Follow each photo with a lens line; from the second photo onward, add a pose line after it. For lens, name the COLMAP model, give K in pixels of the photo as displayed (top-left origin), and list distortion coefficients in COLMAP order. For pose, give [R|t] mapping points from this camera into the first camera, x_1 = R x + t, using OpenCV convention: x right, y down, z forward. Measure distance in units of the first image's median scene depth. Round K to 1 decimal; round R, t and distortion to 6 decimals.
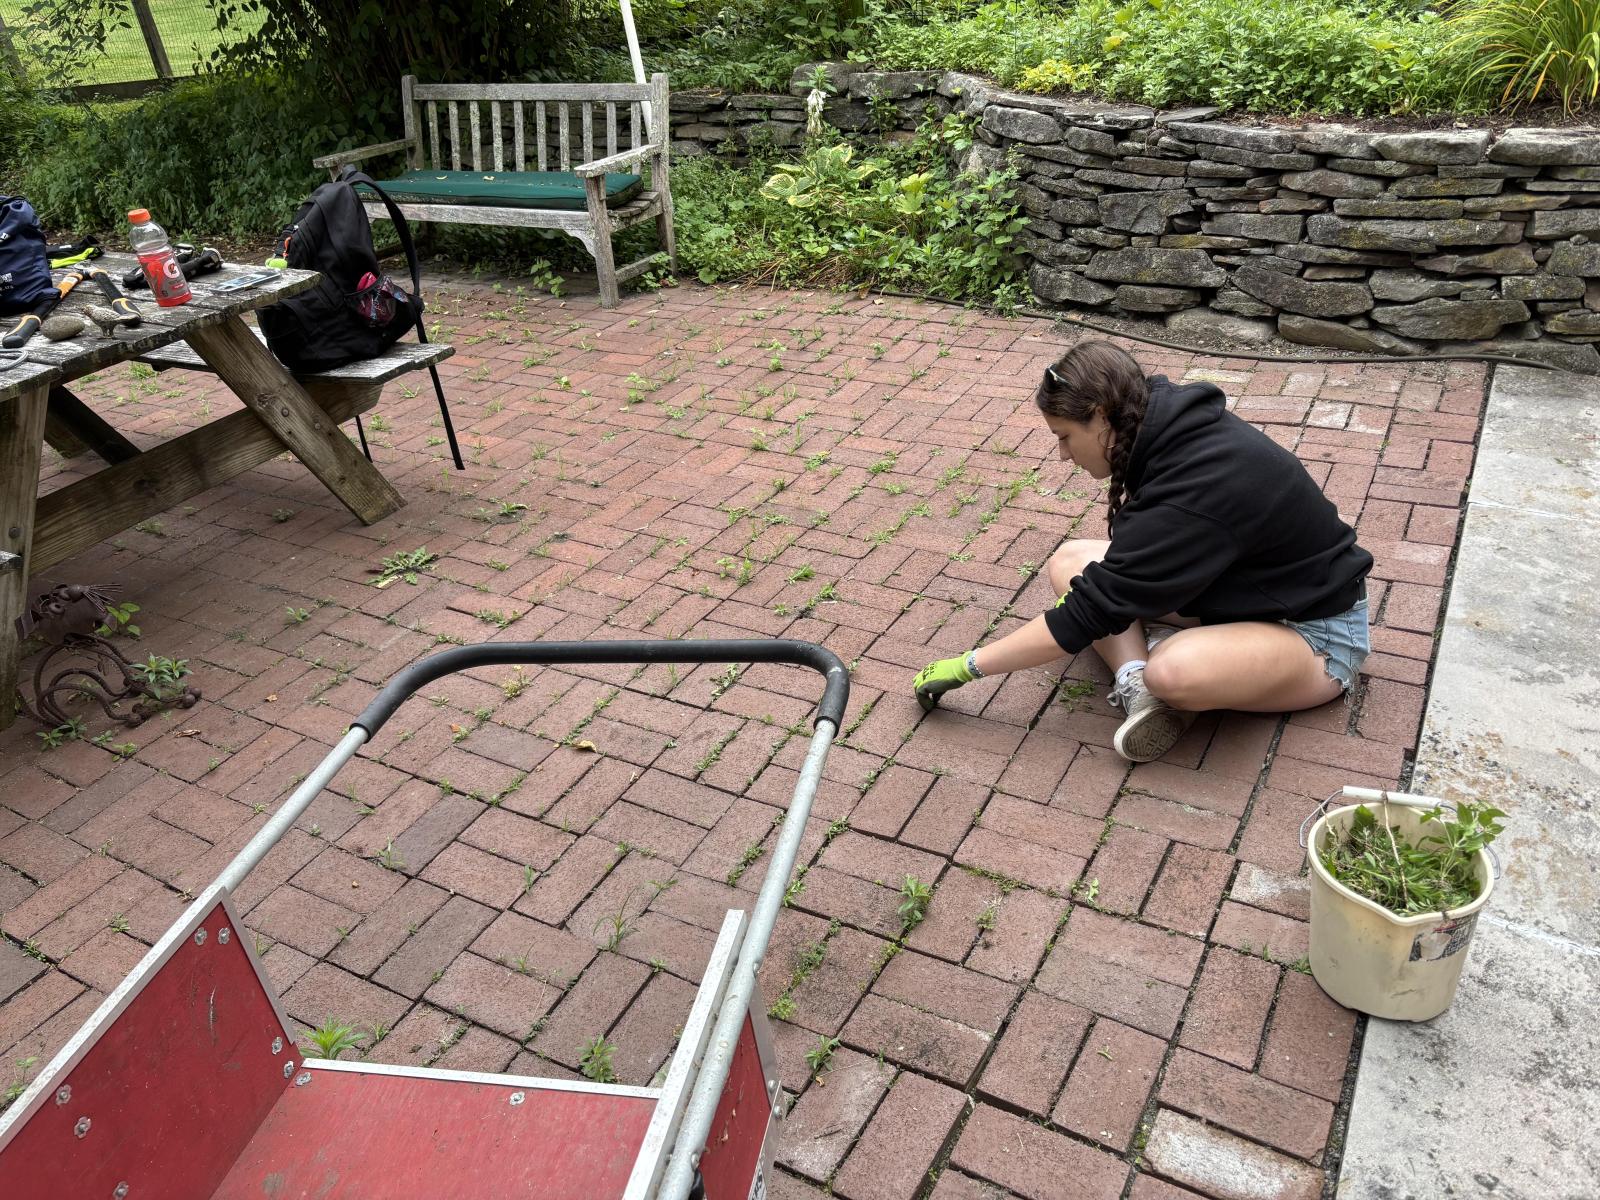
lens RADIAL K [[1207.5, 0, 800.0], [0, 1207.5, 600.0], [0, 0, 1]] dist [0.037907, -0.054439]
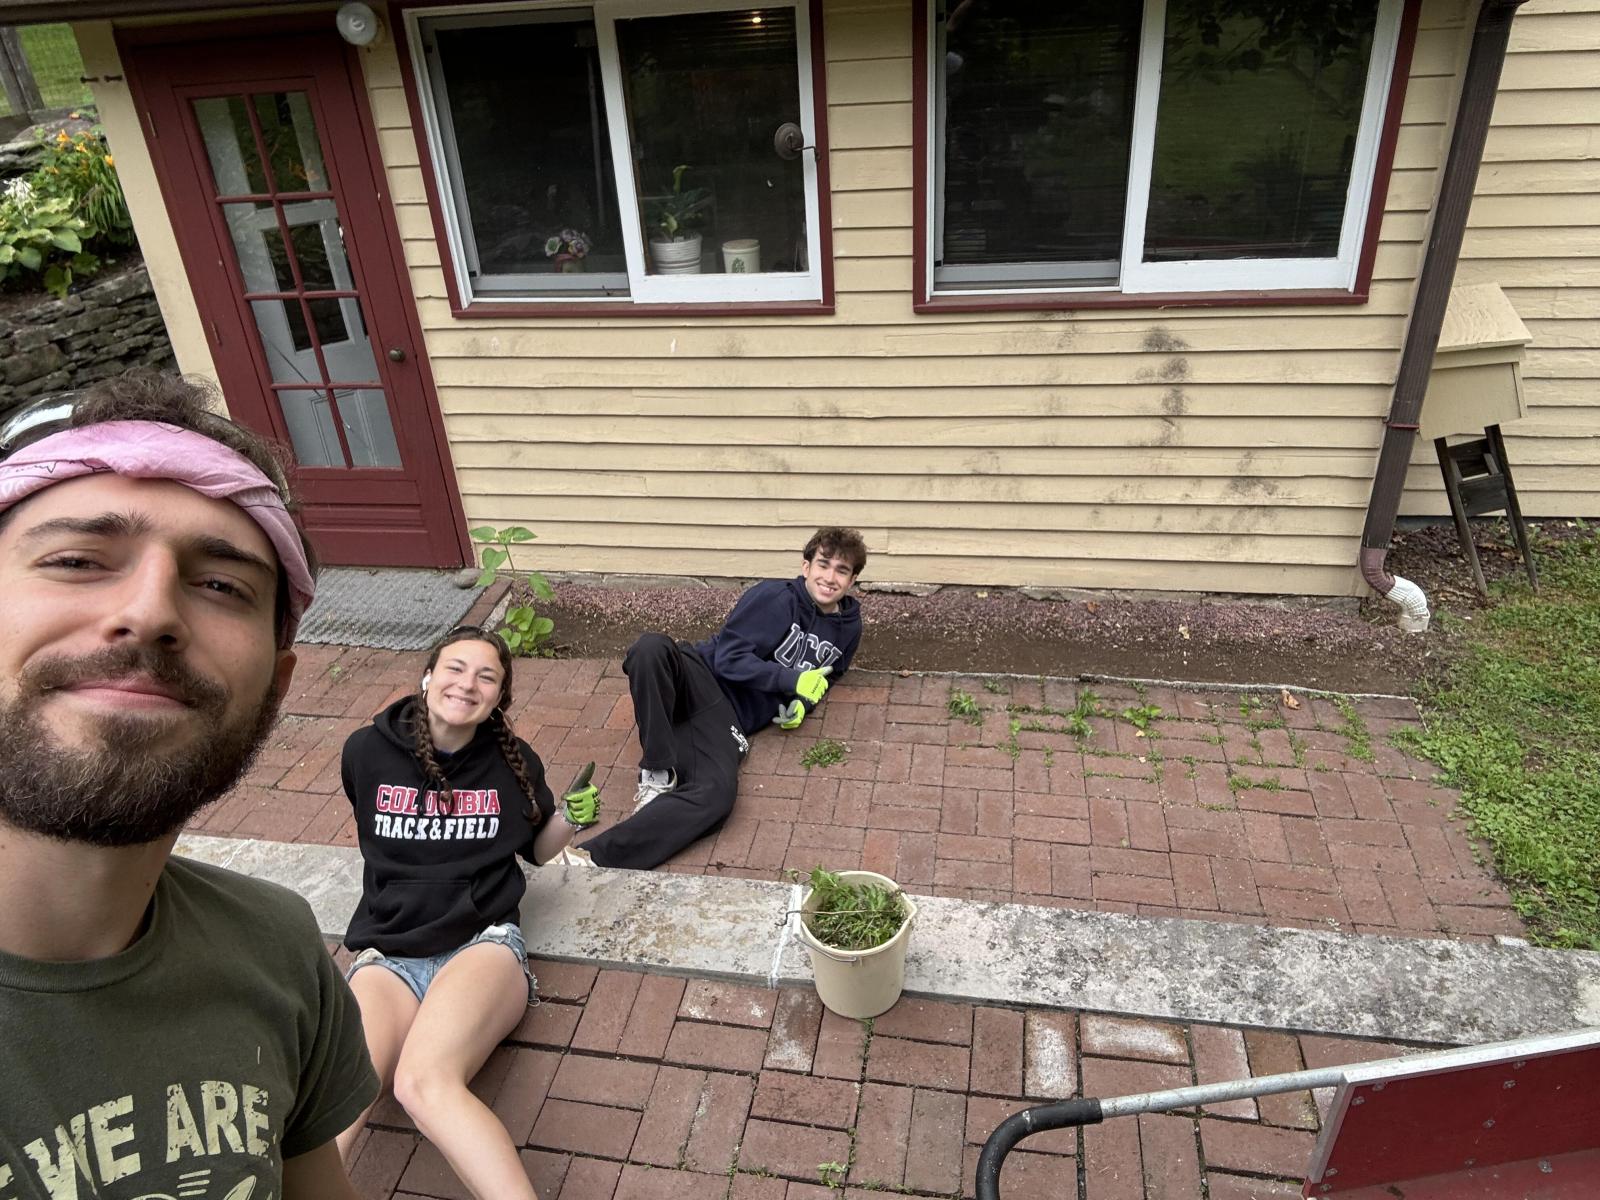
lens RADIAL K [[1043.4, 0, 800.0], [0, 1043.4, 600.0], [0, 0, 1]] dist [0.009566, -0.000584]
pose [[-0.312068, -0.365528, 0.876928, -0.511190], [0.550613, 0.682618, 0.480478, -0.752621], [-0.774235, 0.632789, -0.011759, 0.850005]]
